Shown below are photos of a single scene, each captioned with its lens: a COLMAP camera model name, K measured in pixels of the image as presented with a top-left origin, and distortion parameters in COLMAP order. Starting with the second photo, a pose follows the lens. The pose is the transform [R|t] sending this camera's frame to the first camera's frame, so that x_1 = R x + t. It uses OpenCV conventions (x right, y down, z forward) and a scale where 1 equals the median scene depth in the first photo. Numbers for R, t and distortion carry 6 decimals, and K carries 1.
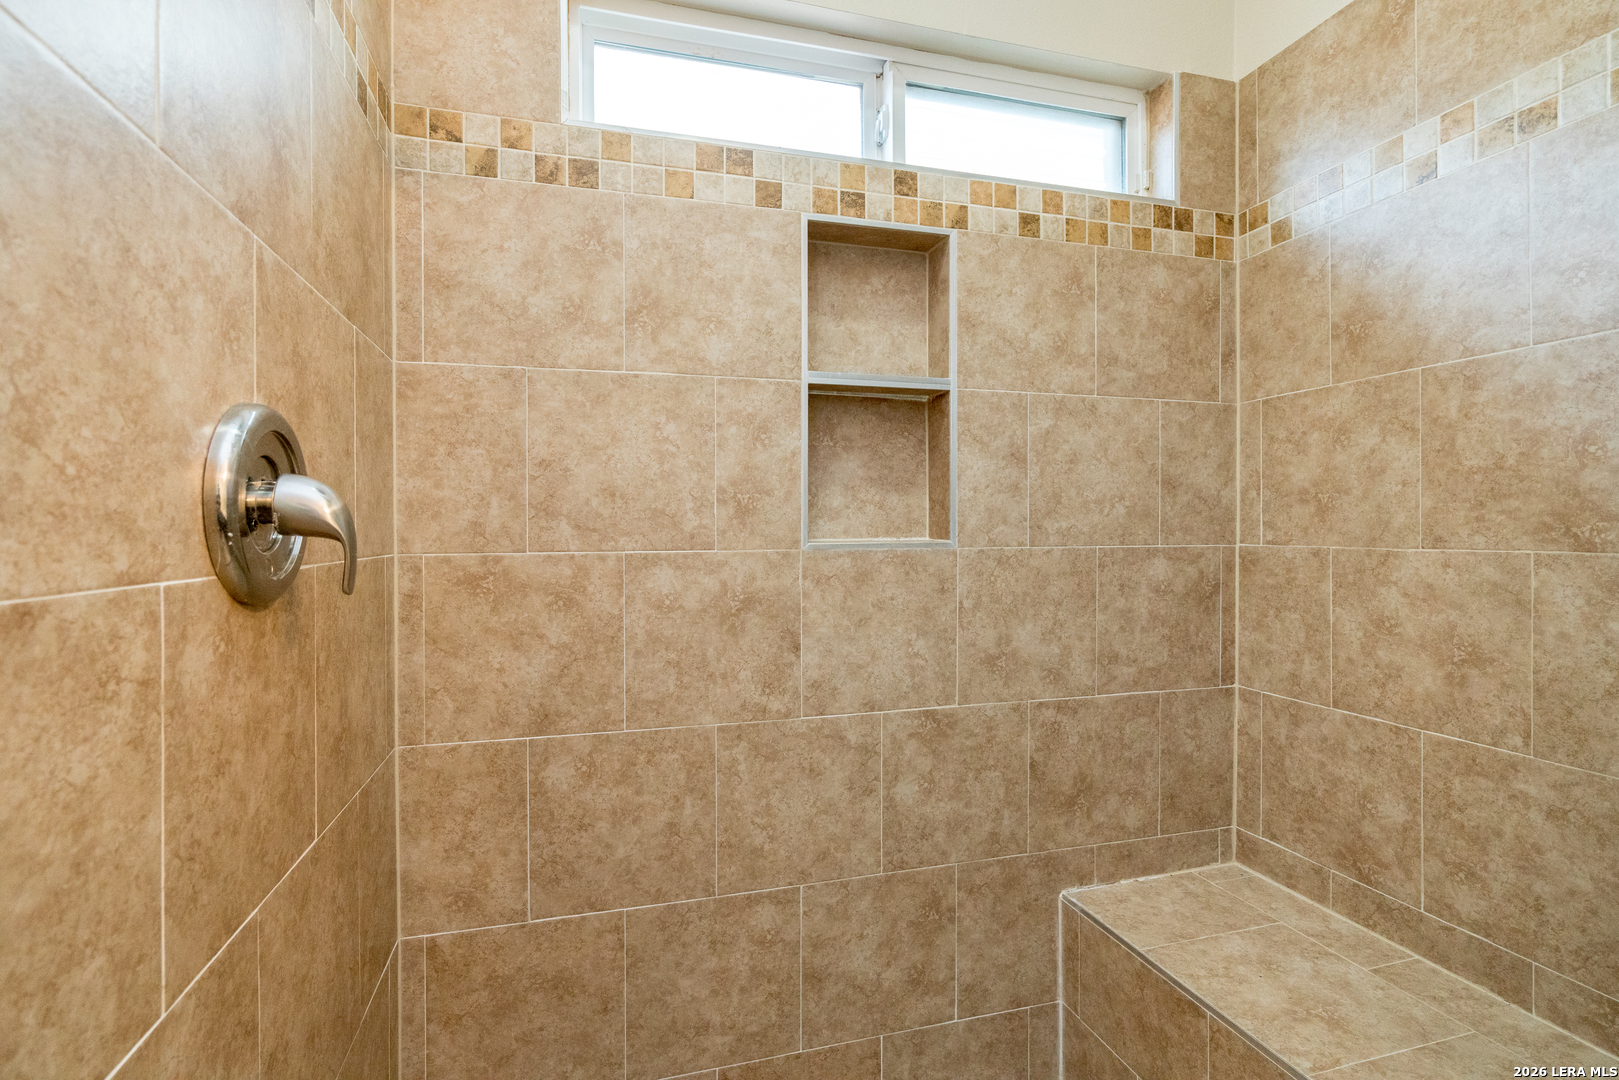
lens RADIAL K [[720.5, 0, 816.1], [0, 720.5, 531.8], [0, 0, 1]] dist [-0.010830, 0.003780]
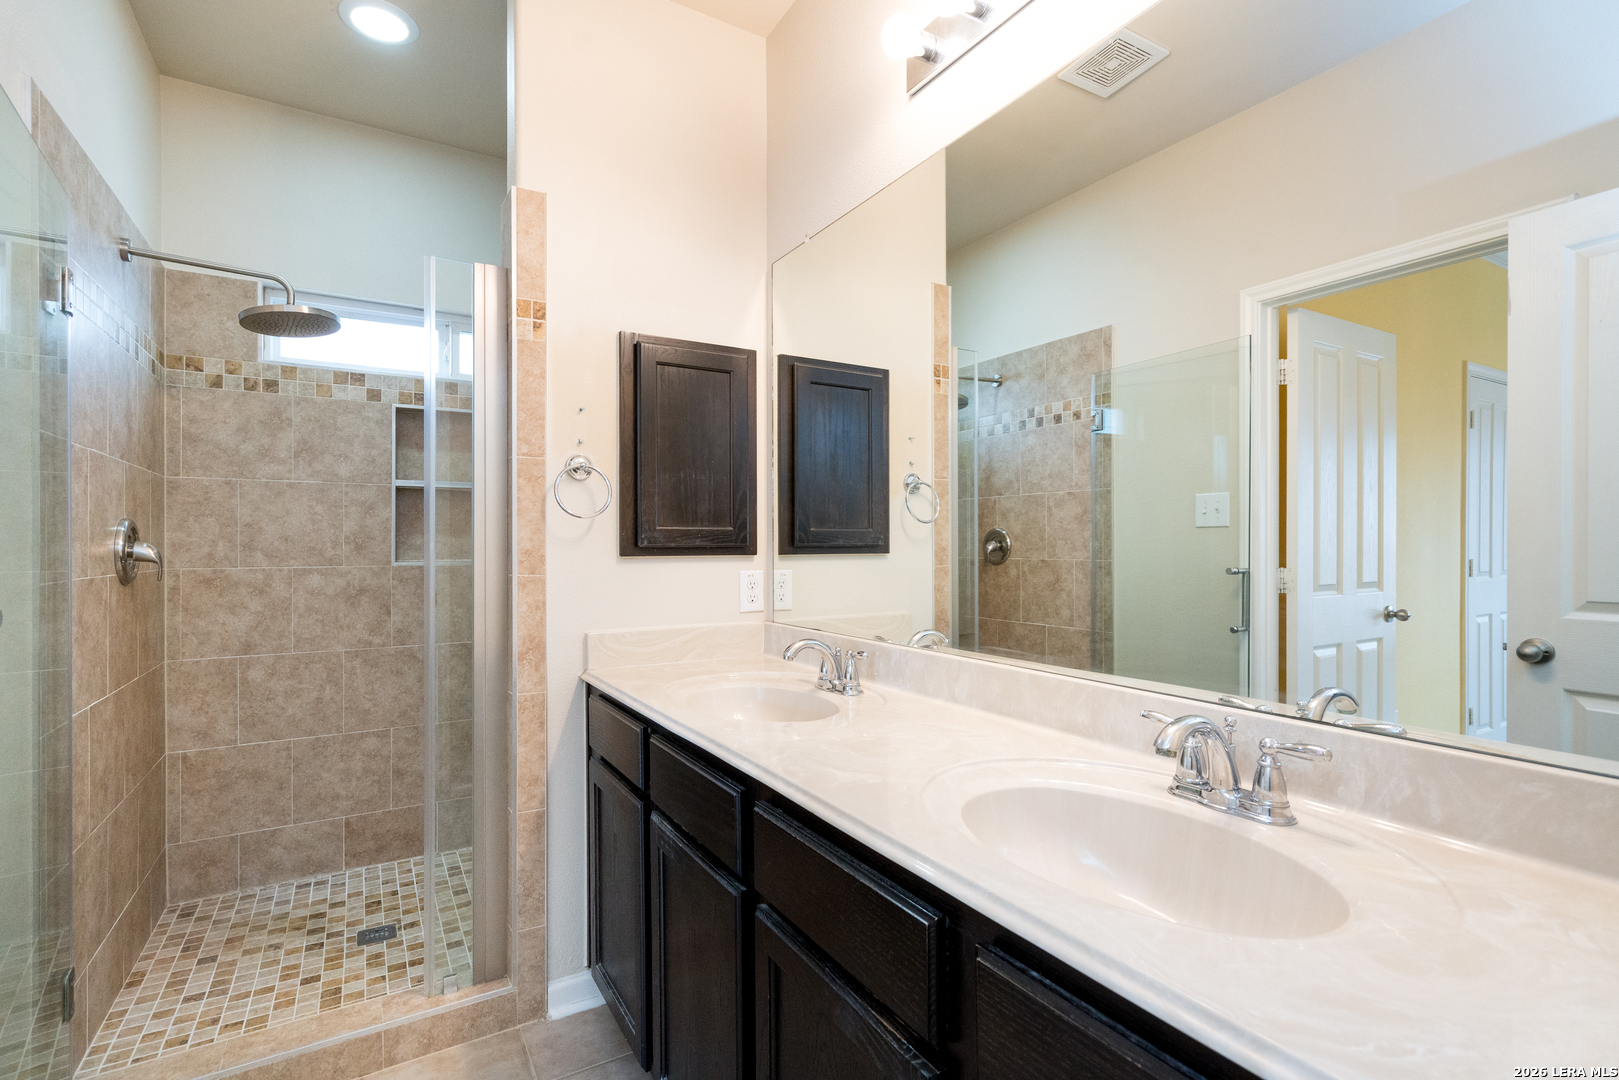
lens RADIAL K [[720.5, 0, 793.9], [0, 720.5, 544.6], [0, 0, 1]] dist [-0.010830, 0.003780]
pose [[0.971327, 0.002669, 0.237734, 0.658989], [-0.001594, 0.999988, -0.004716, -0.030206], [-0.237744, 0.004202, 0.971319, -1.383047]]
